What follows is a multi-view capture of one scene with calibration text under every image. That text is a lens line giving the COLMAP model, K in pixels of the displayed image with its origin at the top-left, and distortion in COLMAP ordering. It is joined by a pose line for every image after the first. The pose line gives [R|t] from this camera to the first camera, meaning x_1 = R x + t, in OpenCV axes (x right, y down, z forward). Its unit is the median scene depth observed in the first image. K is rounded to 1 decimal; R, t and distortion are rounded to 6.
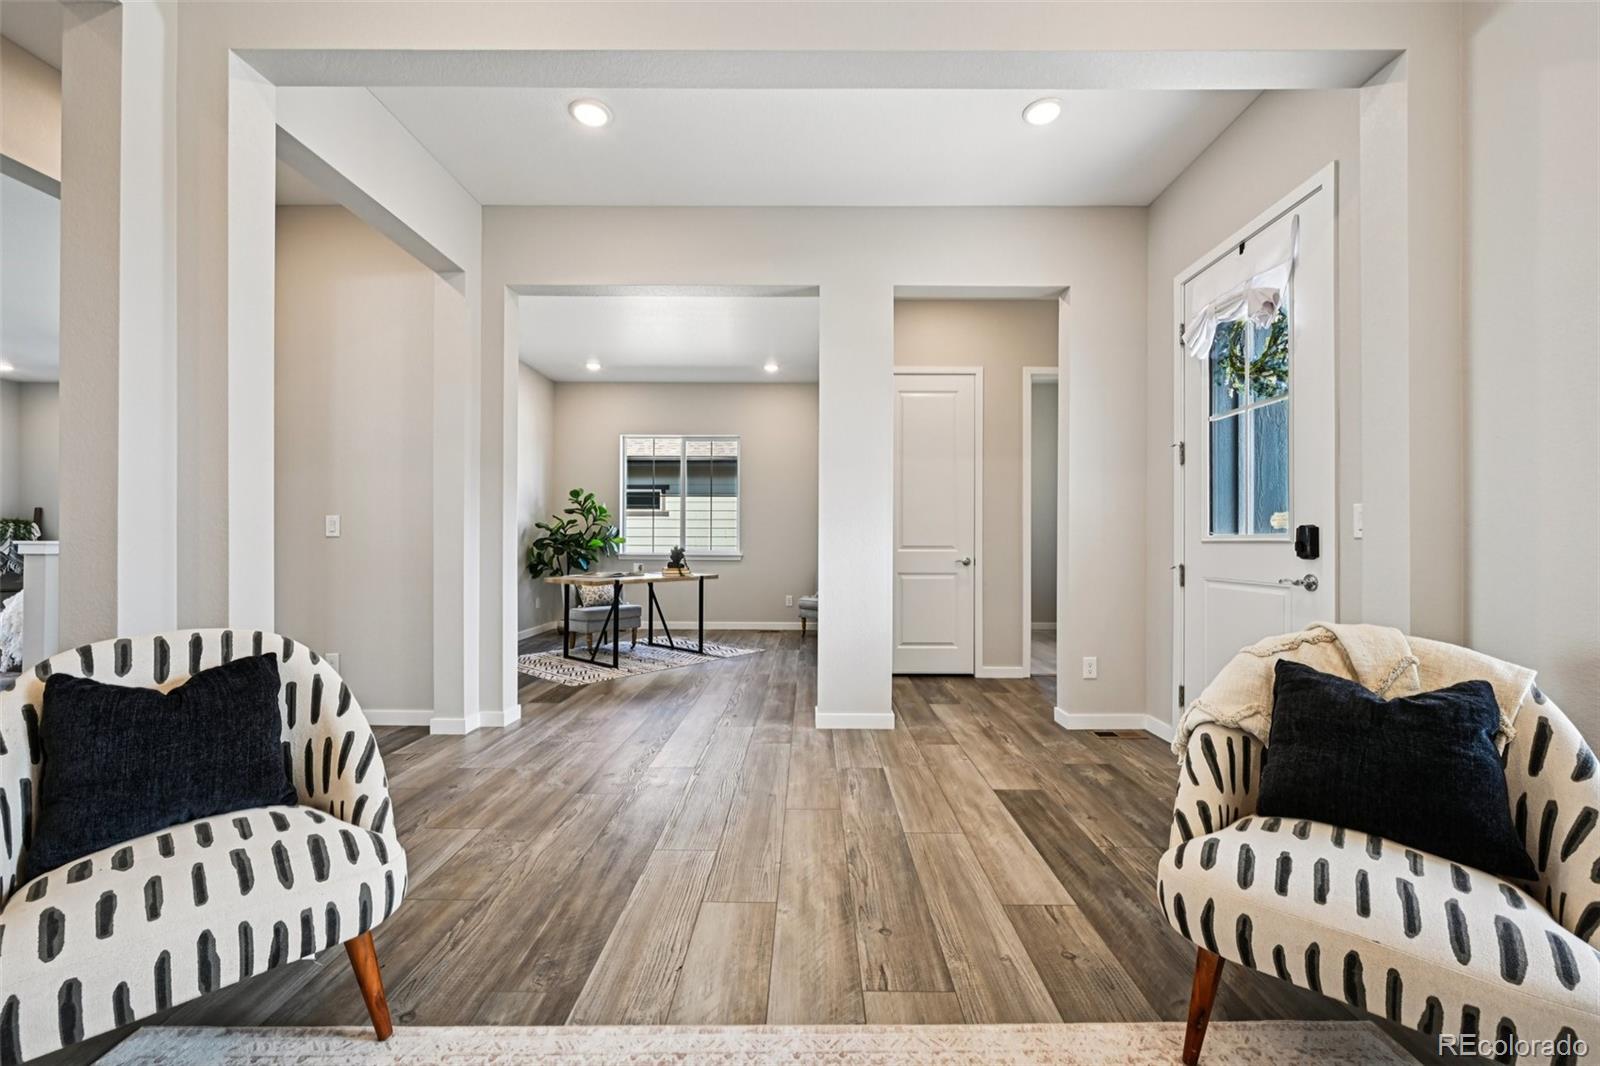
lens RADIAL K [[635.0, 0, 812.1], [0, 635.0, 538.2], [0, 0, 1]] dist [-0.001301, -0.000188]
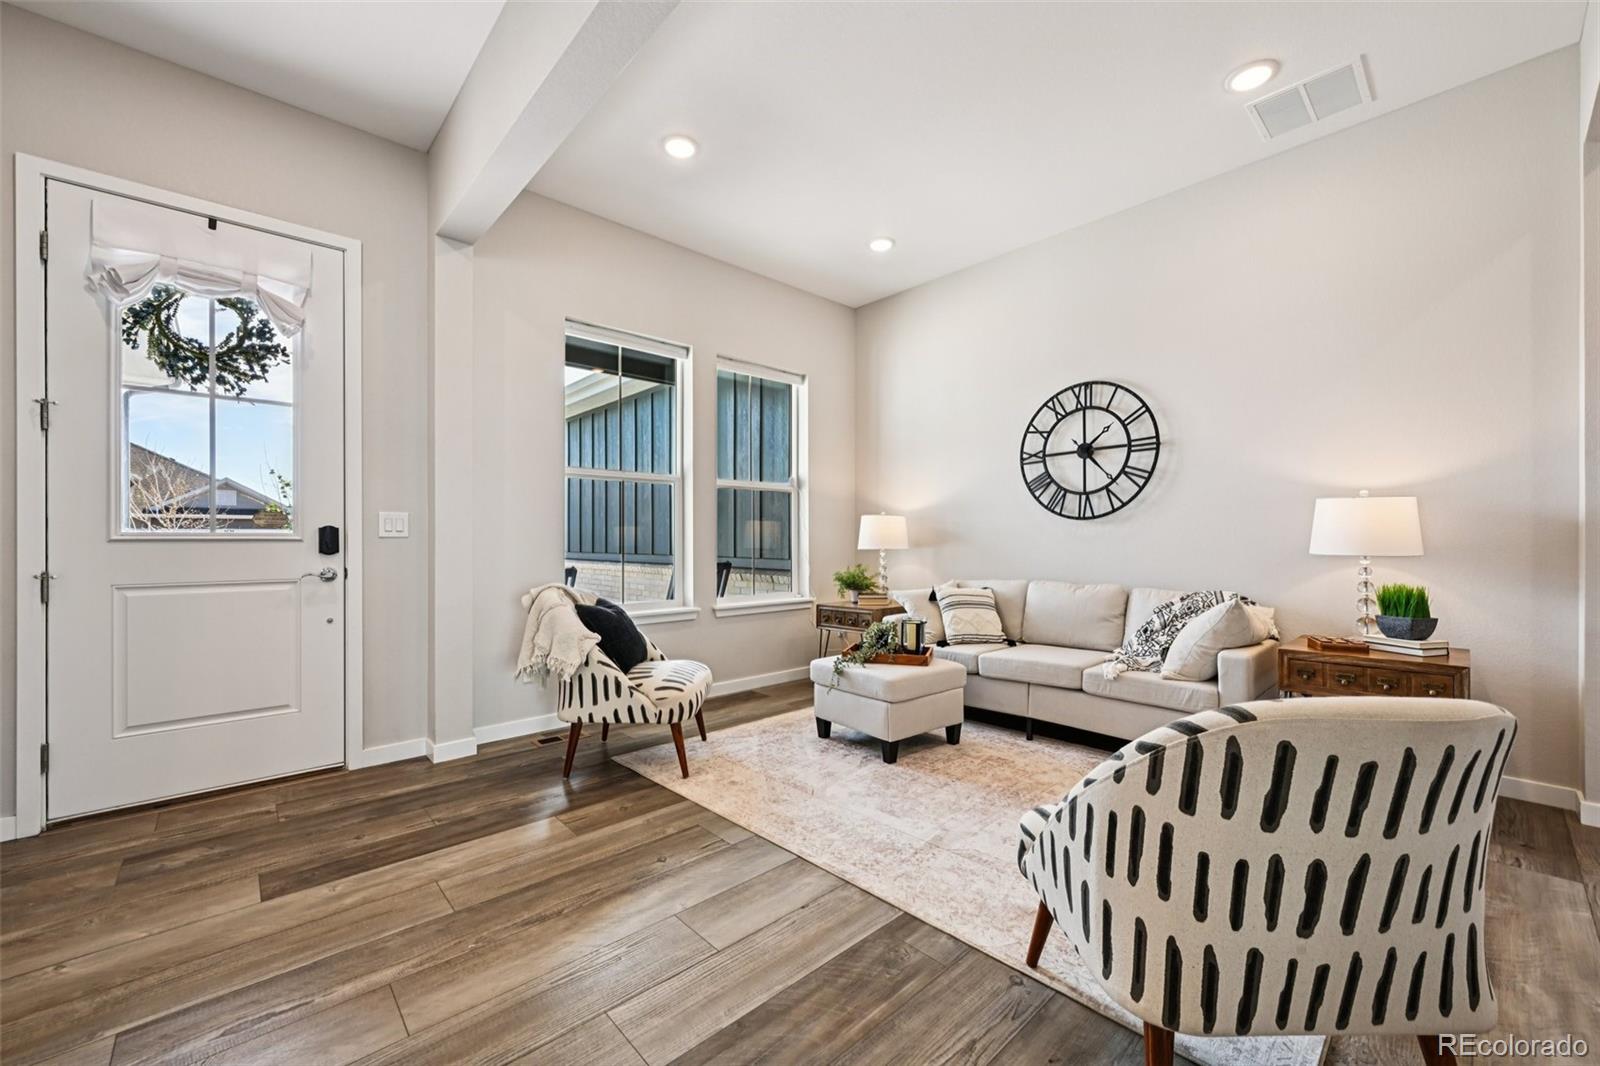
lens RADIAL K [[631.8, 0, 807.0], [0, 631.8, 540.1], [0, 0, 1]] dist [0.000384, -0.000050]
pose [[-0.679174, -0.001960, 0.733975, -0.527414], [-0.004949, 0.999986, -0.001910, 0.003948], [-0.733961, -0.004929, -0.679174, 0.888468]]
